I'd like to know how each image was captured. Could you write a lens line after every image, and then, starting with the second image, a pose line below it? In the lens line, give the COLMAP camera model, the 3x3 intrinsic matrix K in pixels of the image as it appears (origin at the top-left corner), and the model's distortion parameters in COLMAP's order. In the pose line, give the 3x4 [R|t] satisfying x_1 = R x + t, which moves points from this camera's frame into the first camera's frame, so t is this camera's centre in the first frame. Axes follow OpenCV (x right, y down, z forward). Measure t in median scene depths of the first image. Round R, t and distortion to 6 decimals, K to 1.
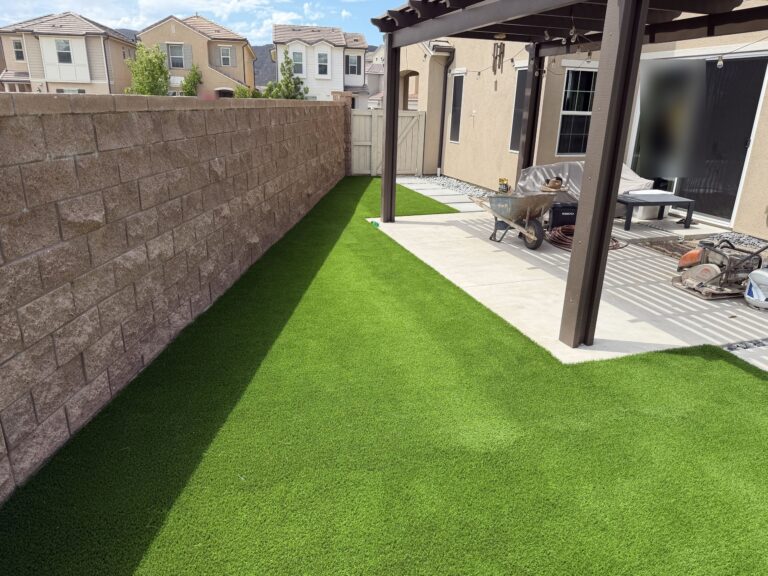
lens RADIAL K [[536.5, 0, 384.0], [0, 536.5, 288.0], [0, 0, 1]] dist [0.042804, -0.052880]
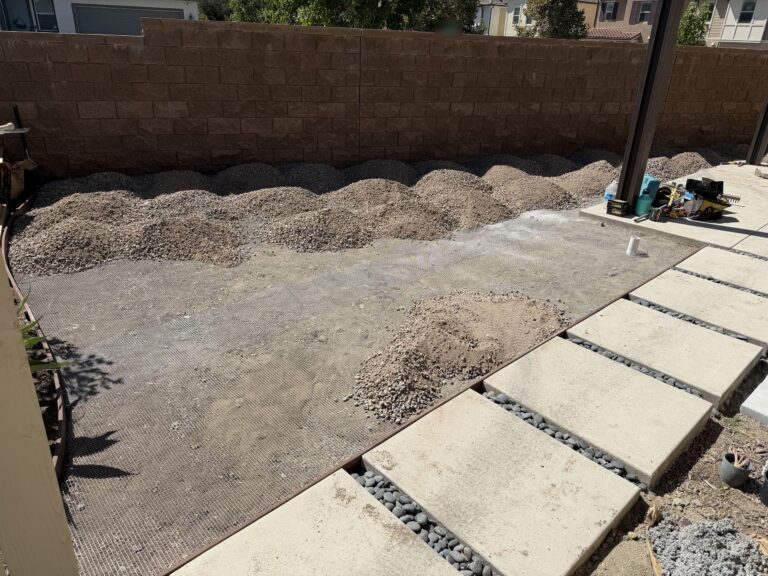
lens RADIAL K [[536.5, 0, 384.0], [0, 536.5, 288.0], [0, 0, 1]] dist [0.042804, -0.052880]
pose [[0.429656, 0.369524, -0.823922, 1.618990], [-0.321560, 0.915233, 0.242790, 0.172390], [0.843798, 0.160625, 0.512059, -0.264896]]
